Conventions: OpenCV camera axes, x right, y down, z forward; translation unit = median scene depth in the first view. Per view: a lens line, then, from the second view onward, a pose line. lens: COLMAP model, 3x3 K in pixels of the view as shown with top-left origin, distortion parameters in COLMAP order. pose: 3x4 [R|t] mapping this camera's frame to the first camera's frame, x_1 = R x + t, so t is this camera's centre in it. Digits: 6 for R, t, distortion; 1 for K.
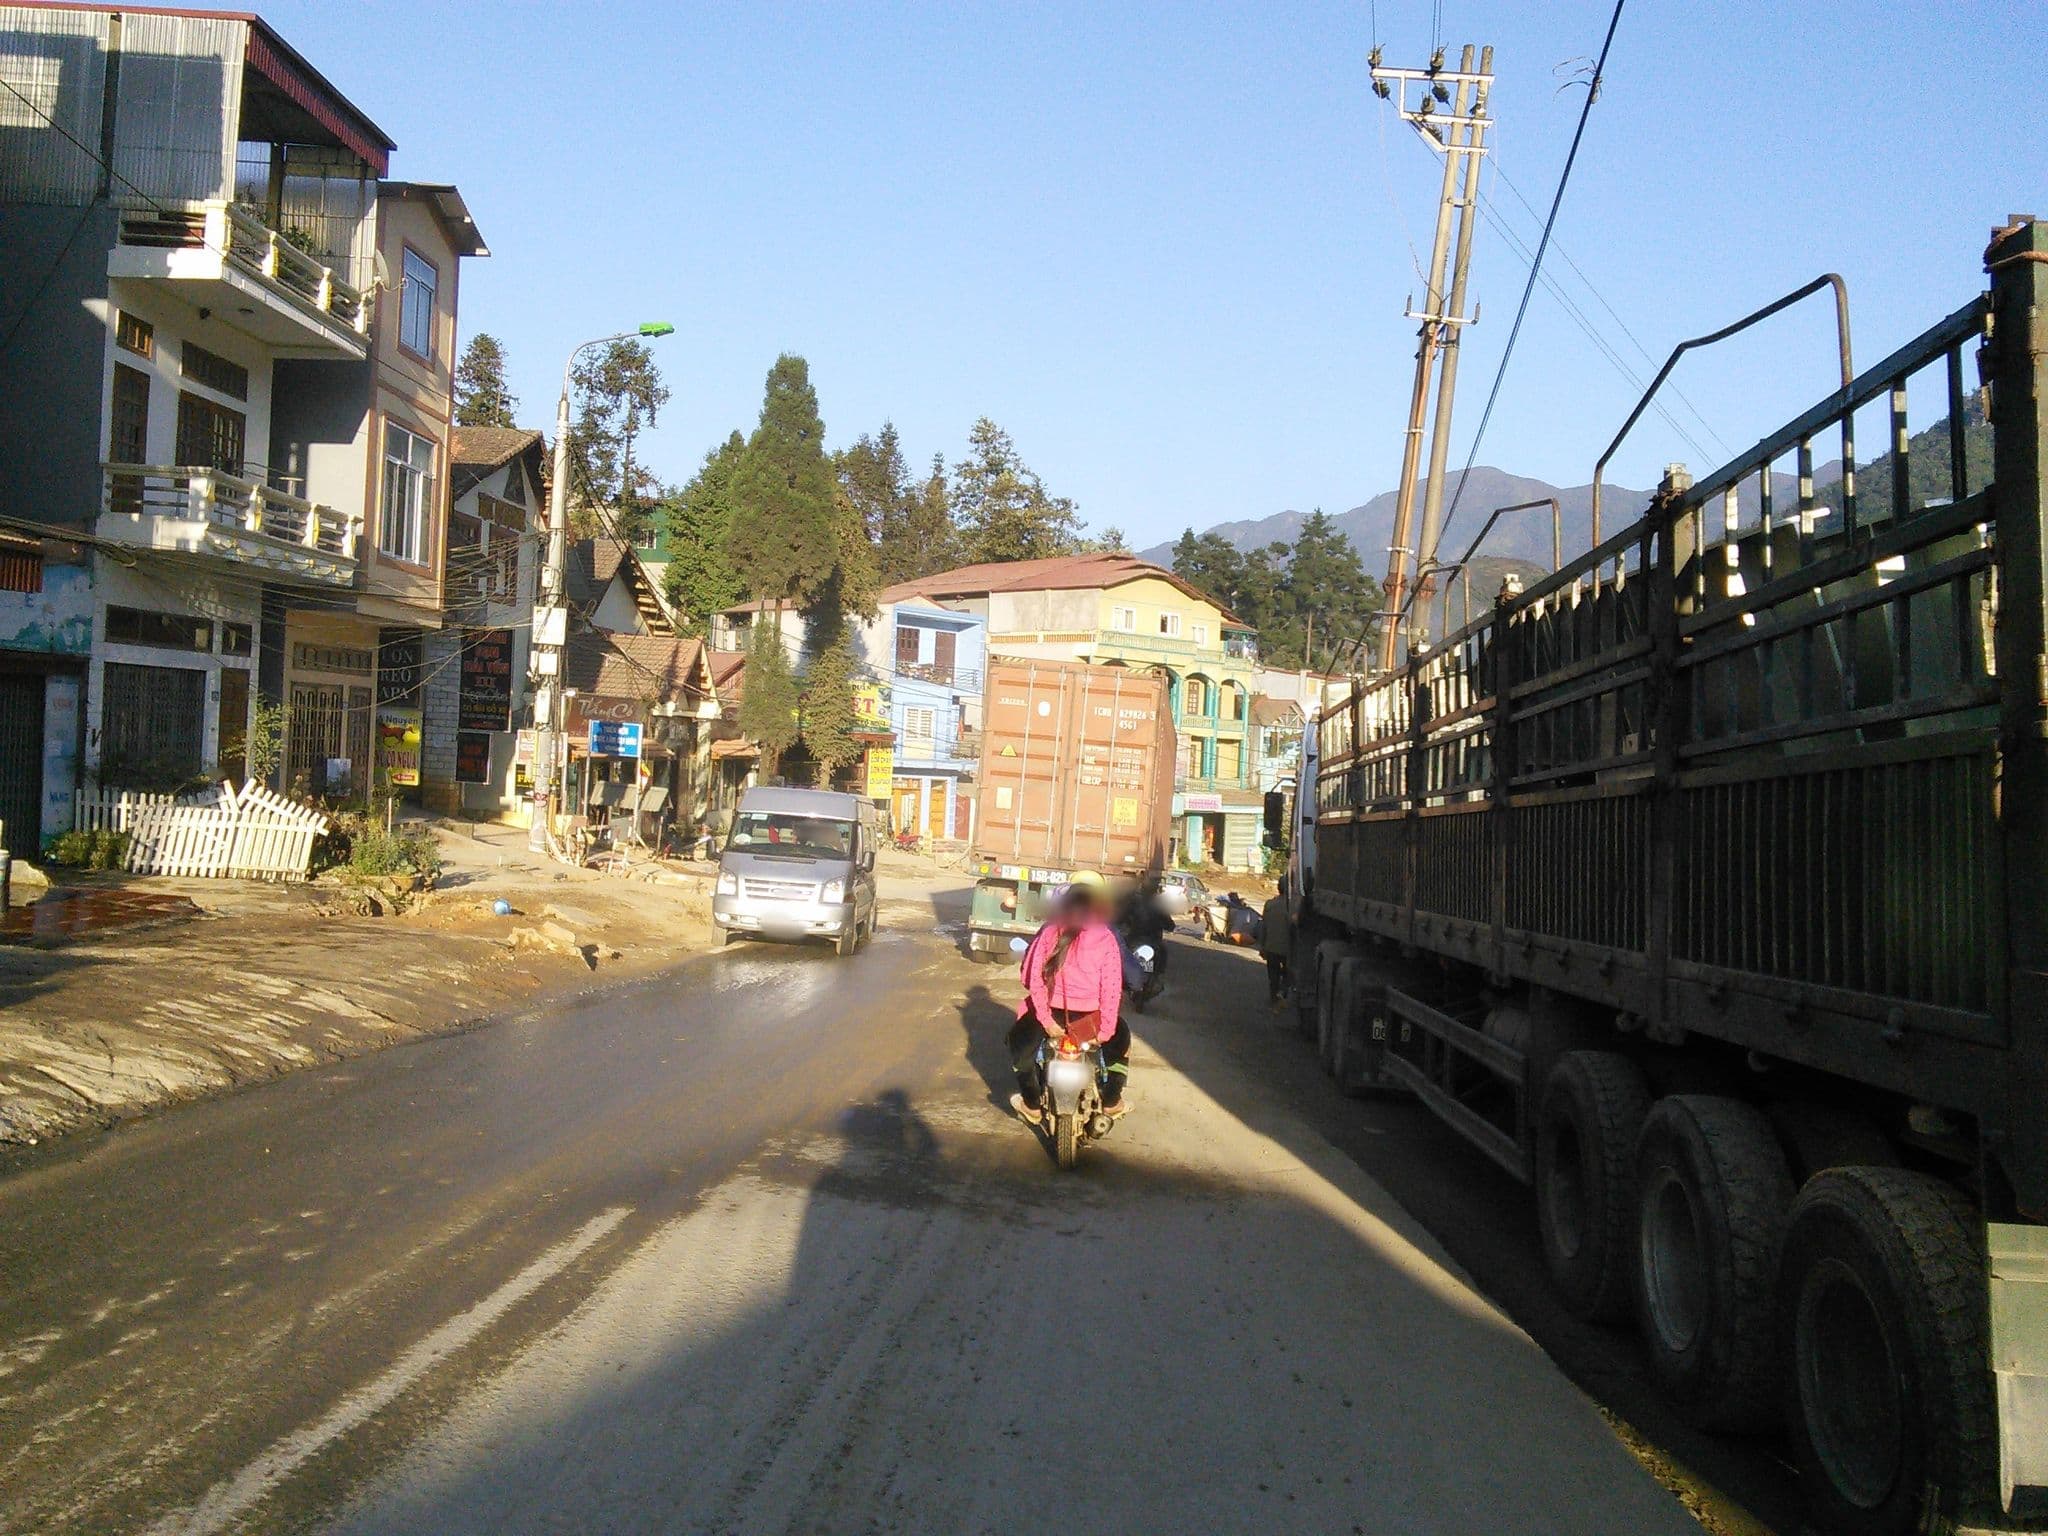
lens RADIAL K [[1377.5, 0, 1022.4], [0, 1377.5, 727.1], [0, 0, 1]] dist [0.005339, -0.005726]
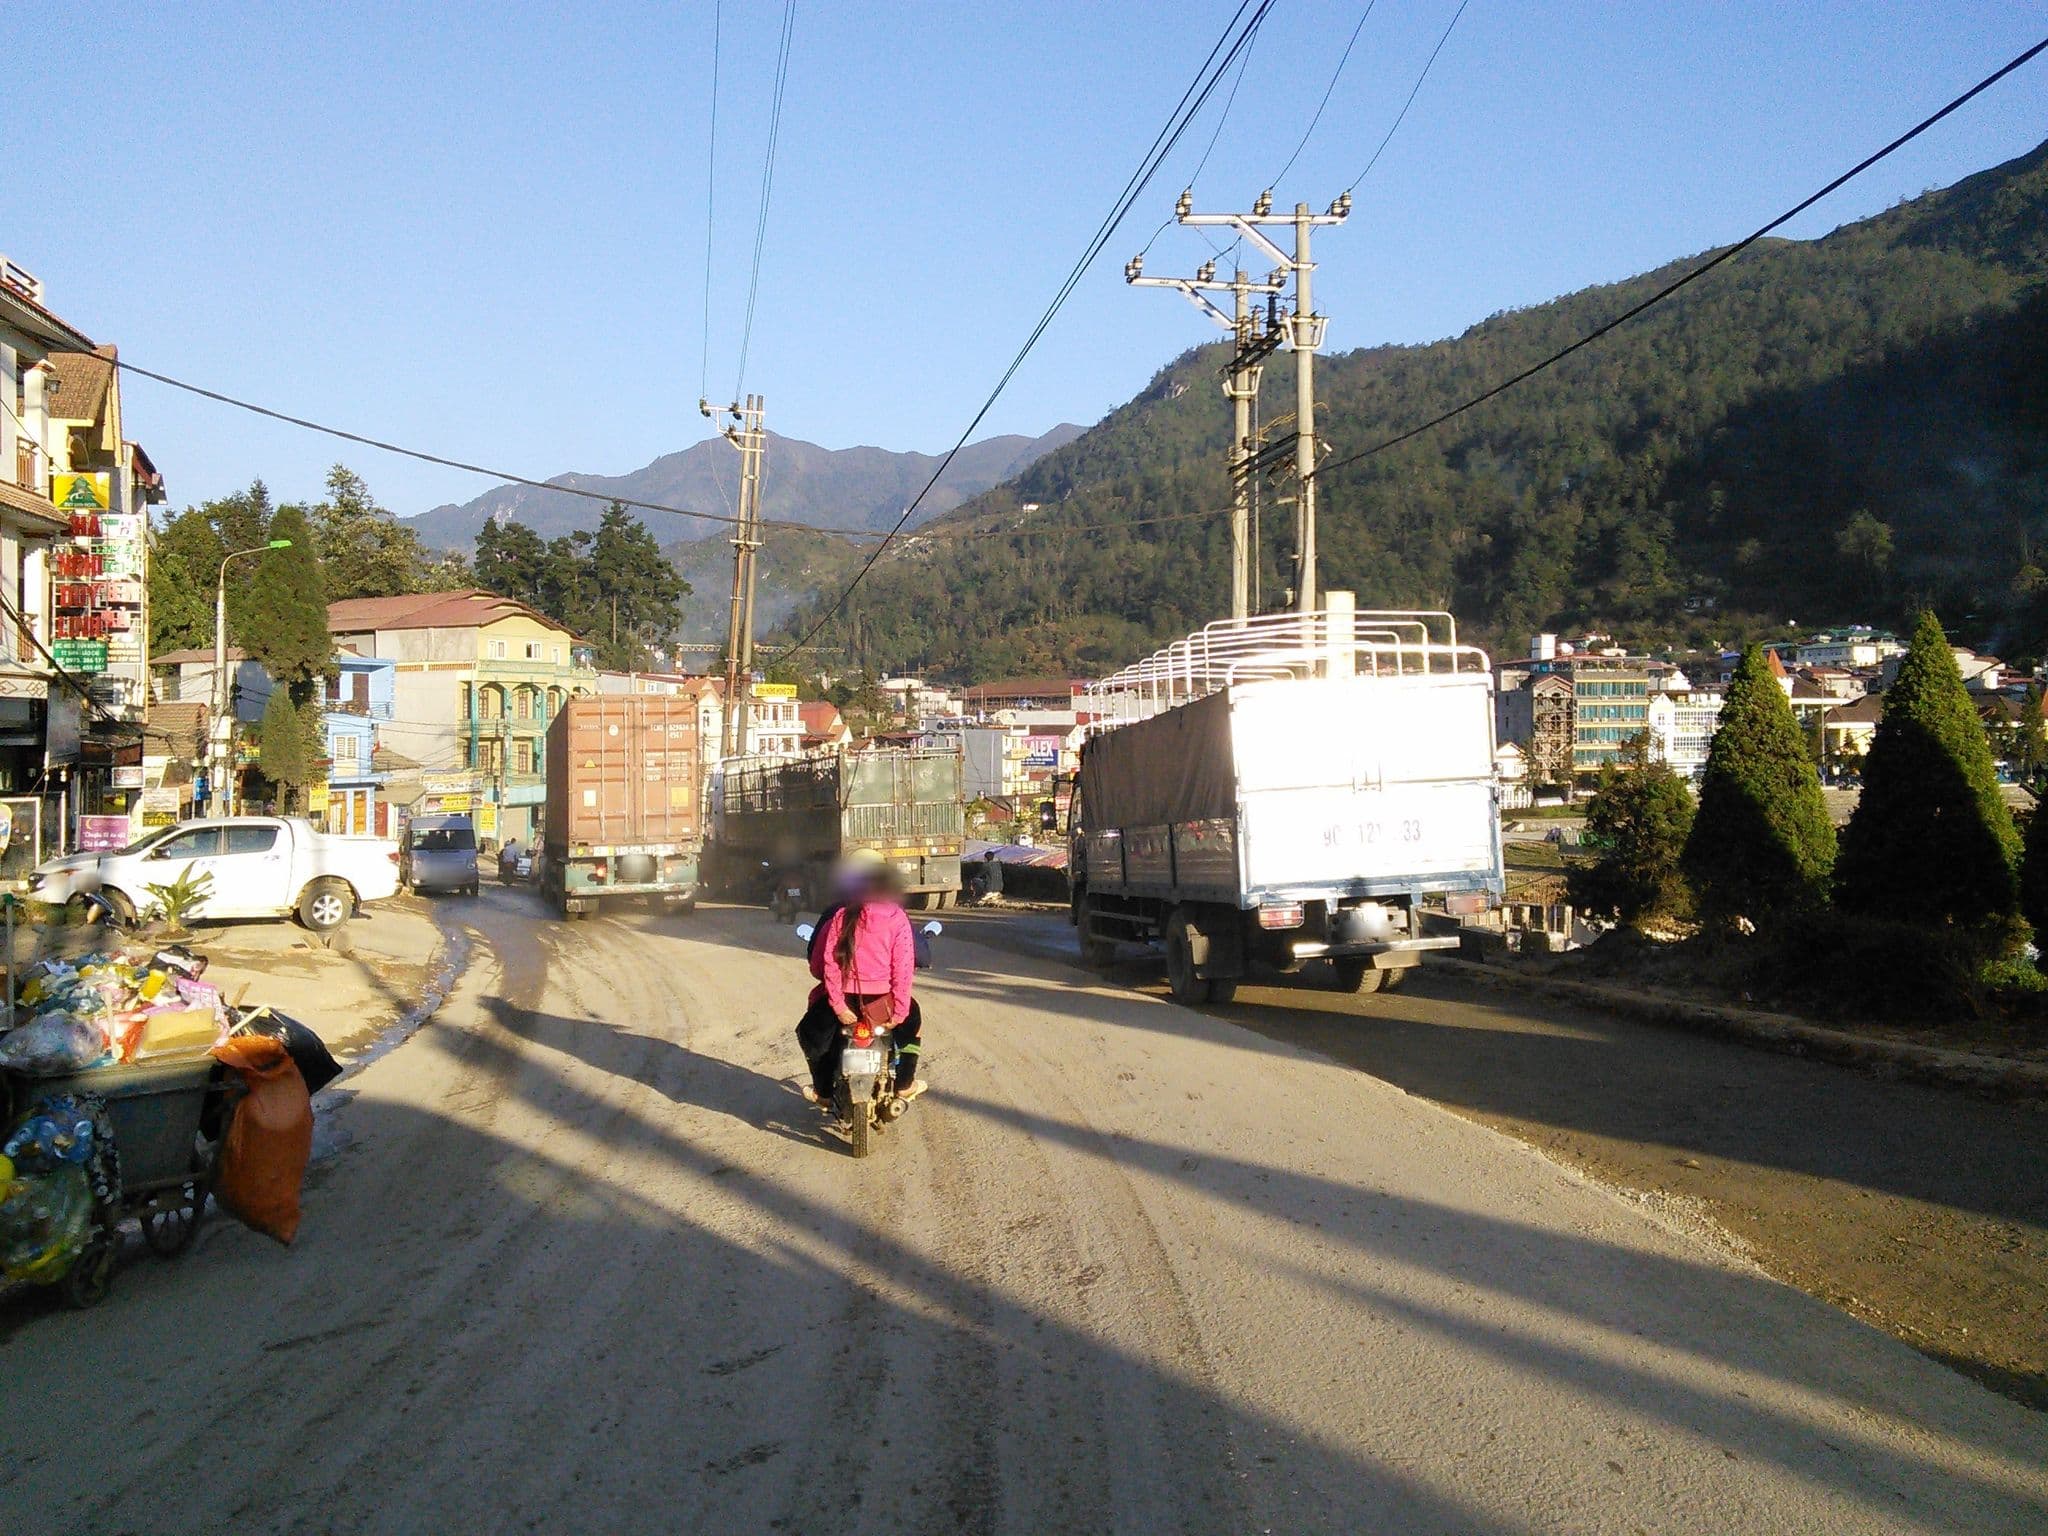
lens RADIAL K [[1377.5, 0, 1022.4], [0, 1377.5, 727.1], [0, 0, 1]] dist [0.005339, -0.005726]
pose [[0.875893, -0.062671, 0.478417, -0.103956], [0.048219, 0.997935, 0.042445, -0.034897], [-0.480089, -0.014108, 0.877106, -0.309858]]
